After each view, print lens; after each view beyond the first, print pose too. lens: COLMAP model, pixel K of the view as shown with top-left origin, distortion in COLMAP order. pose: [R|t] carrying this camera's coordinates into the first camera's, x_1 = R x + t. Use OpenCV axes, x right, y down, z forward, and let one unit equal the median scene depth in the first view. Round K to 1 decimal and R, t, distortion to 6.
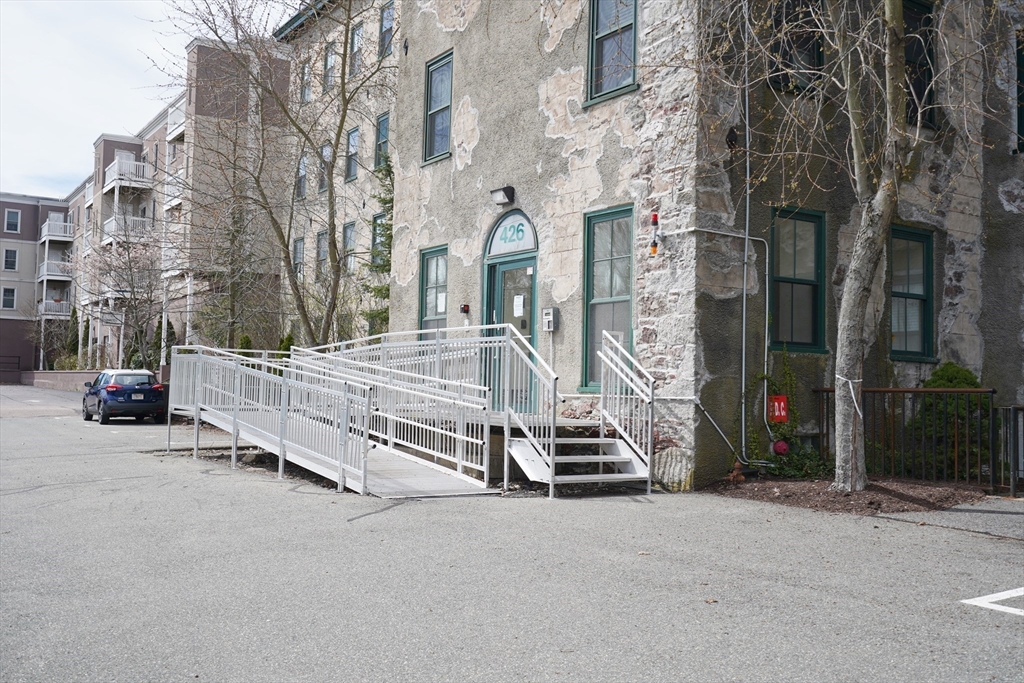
lens RADIAL K [[1014.4, 0, 512.2], [0, 1014.4, 338.6], [0, 0, 1]] dist [0.003147, 0.000000]
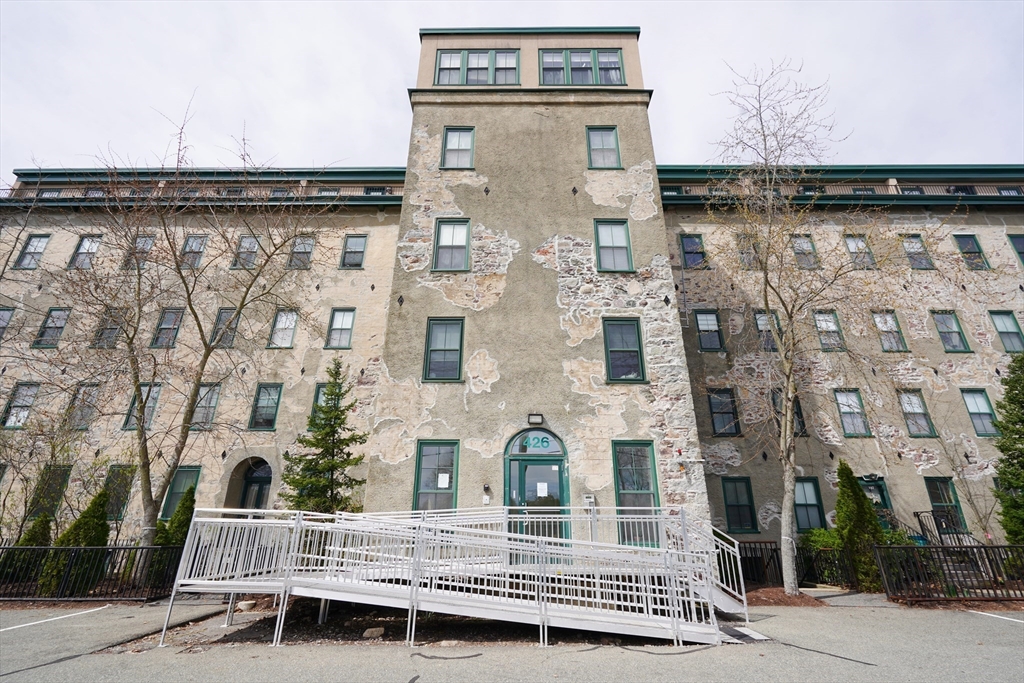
lens RADIAL K [[462.5, 0, 513.0], [0, 462.5, 341.7], [0, 0, 1]] dist [-0.006816, 0.002763]
pose [[0.550900, 0.297816, 0.779625, -0.709780], [-0.036179, 0.941806, -0.334204, -0.007080], [-0.833787, 0.155907, 0.529616, 0.673932]]
